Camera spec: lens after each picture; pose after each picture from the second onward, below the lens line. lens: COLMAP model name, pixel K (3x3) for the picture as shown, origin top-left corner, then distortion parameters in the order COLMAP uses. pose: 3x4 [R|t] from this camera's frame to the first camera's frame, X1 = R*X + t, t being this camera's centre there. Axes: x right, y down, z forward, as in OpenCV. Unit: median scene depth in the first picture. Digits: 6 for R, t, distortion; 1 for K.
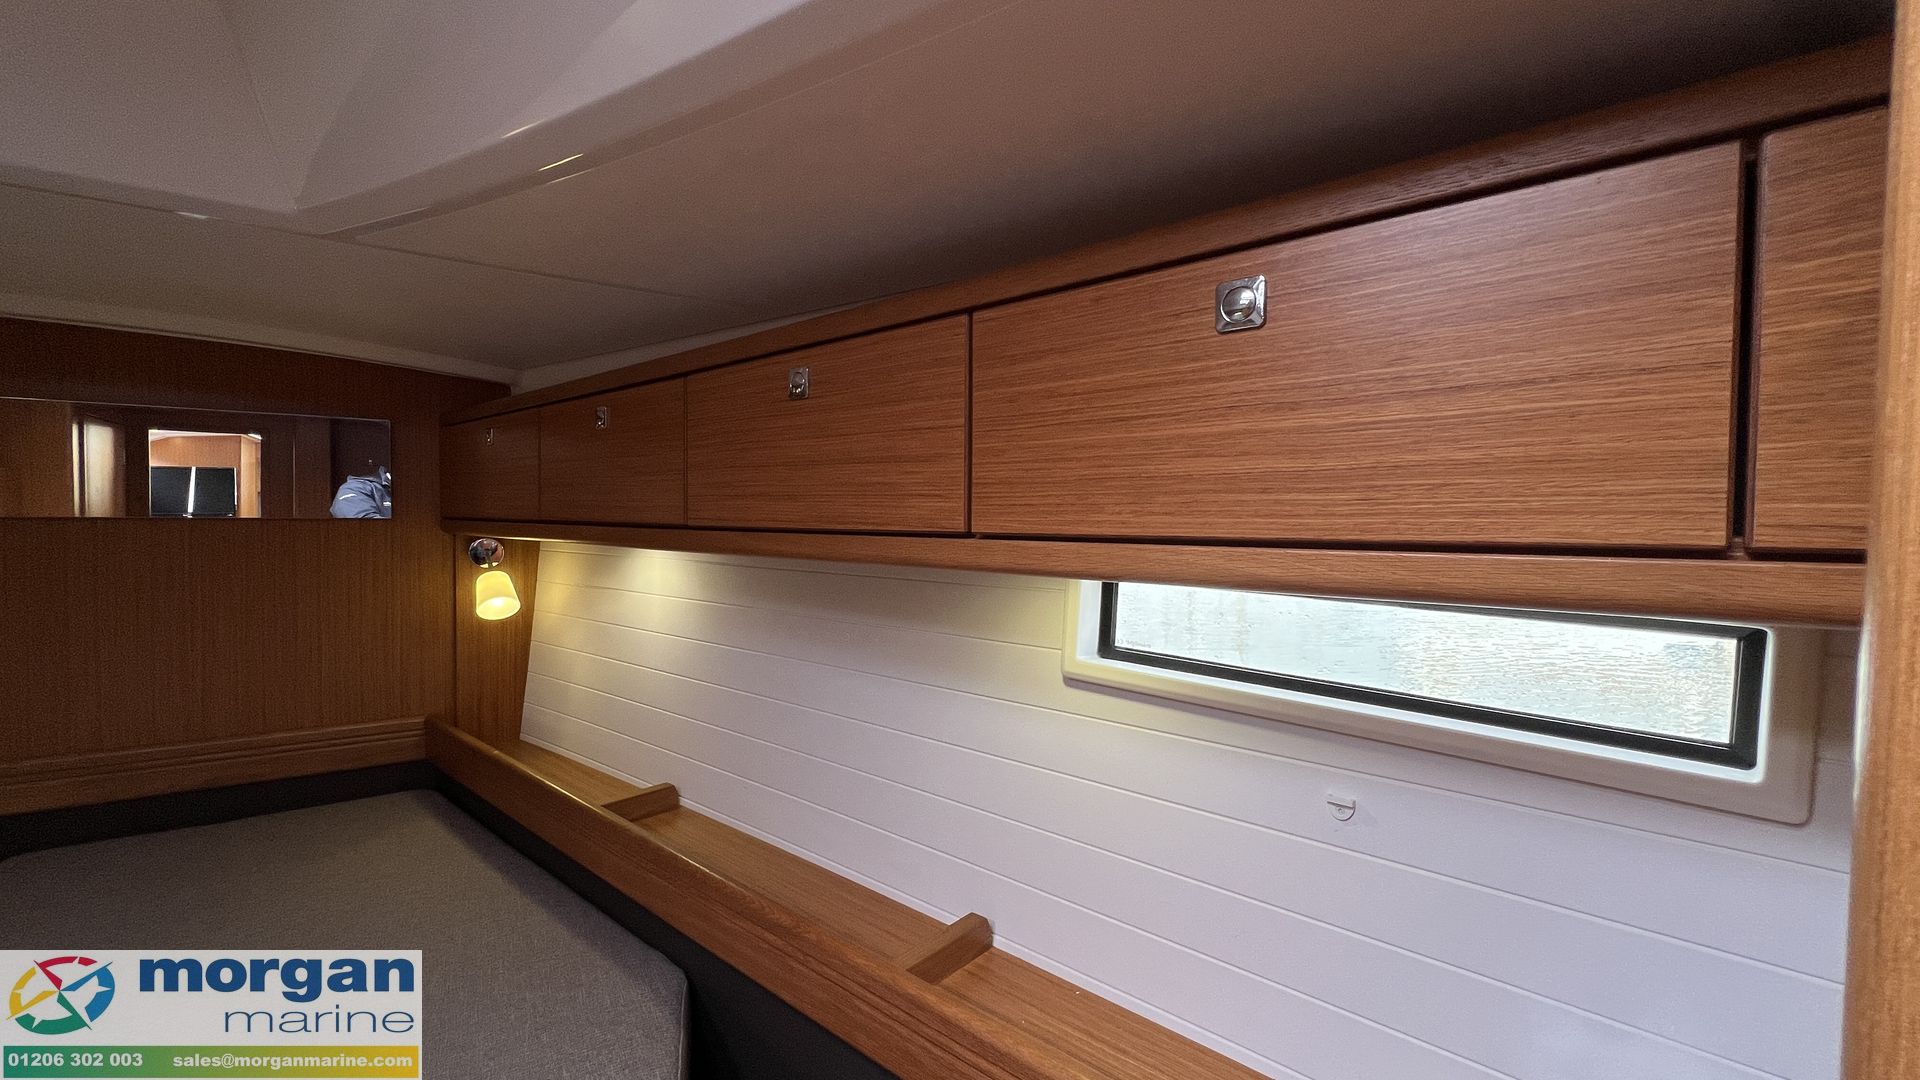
lens RADIAL K [[762.7, 0, 960.0], [0, 762.7, 540.0], [0, 0, 1]] dist [0.000330, 0.000035]
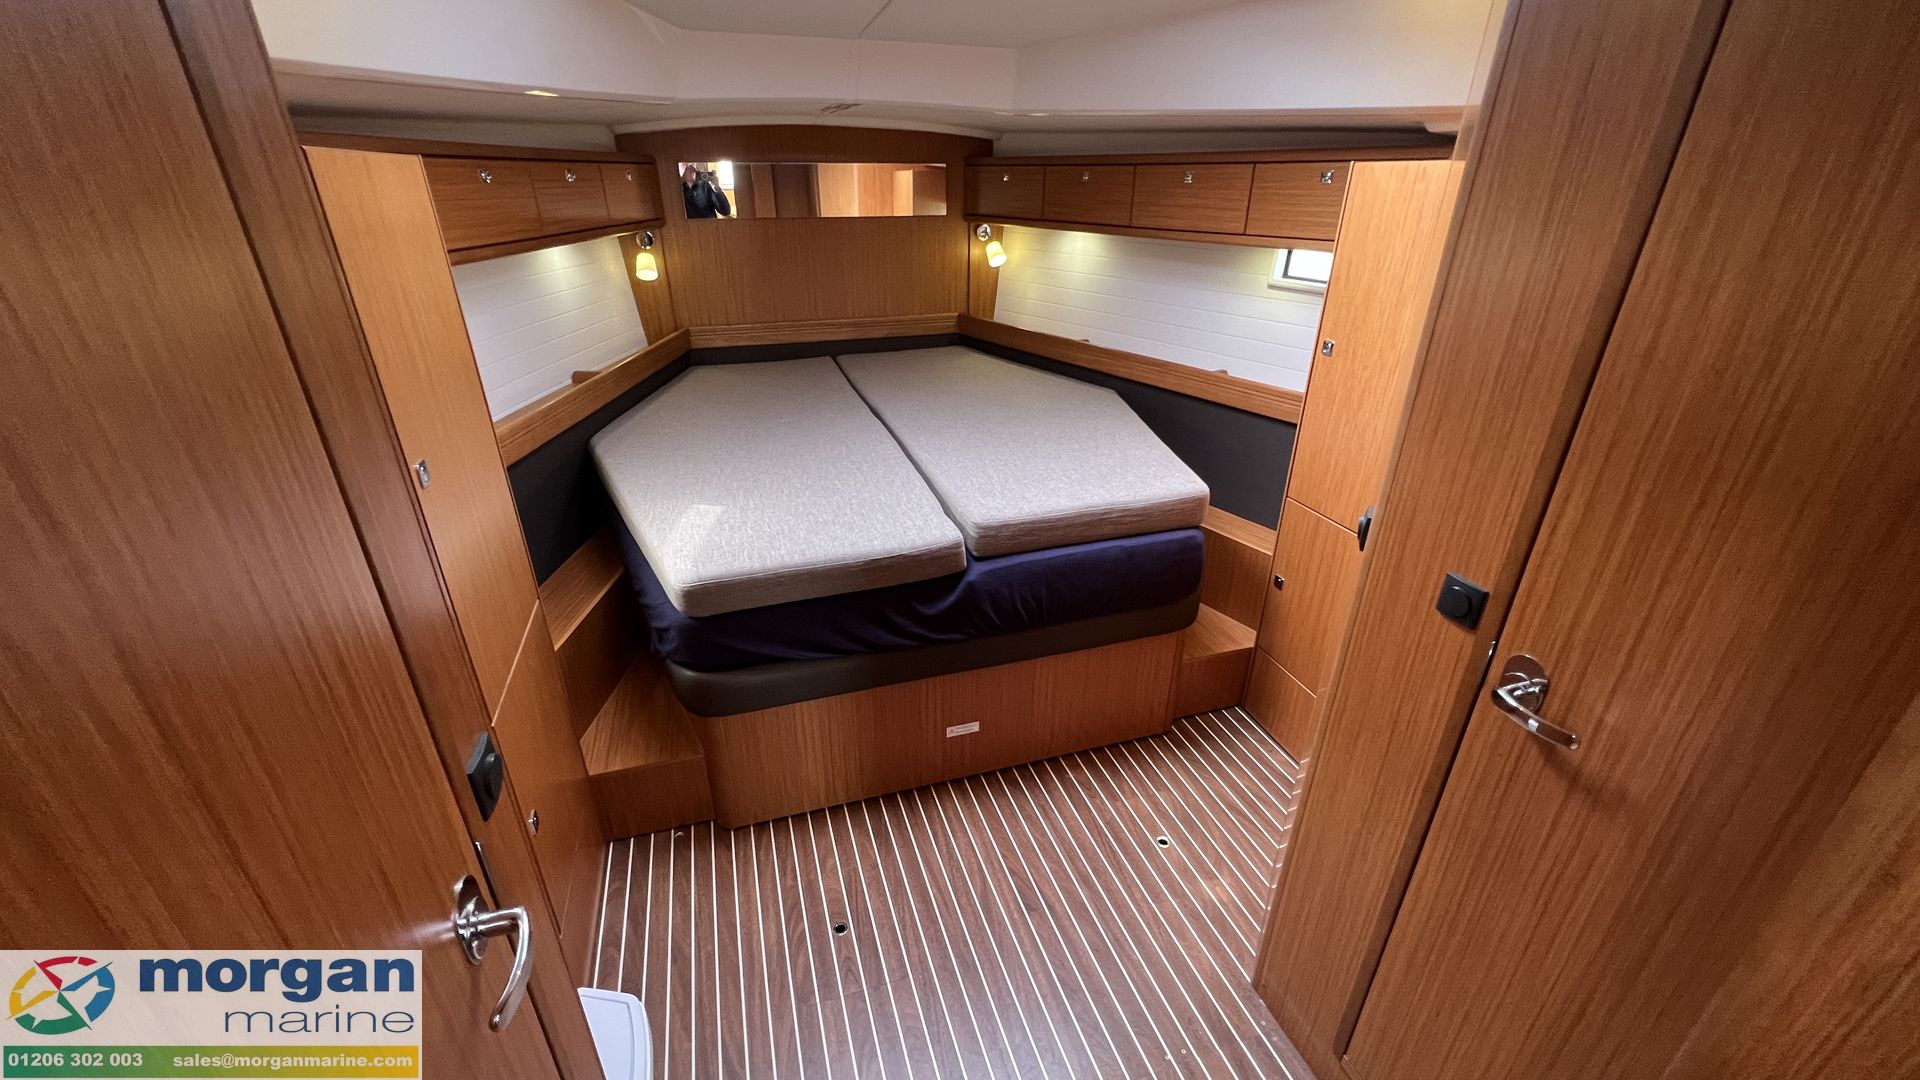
lens RADIAL K [[762.5, 0, 960.0], [0, 762.5, 540.0], [0, 0, 1]] dist [-0.001215, -0.000052]
pose [[0.966772, 0.099280, -0.235574, -0.211581], [0.005320, 0.913494, 0.406817, -0.115319], [0.255585, -0.394552, 0.882612, -2.185558]]
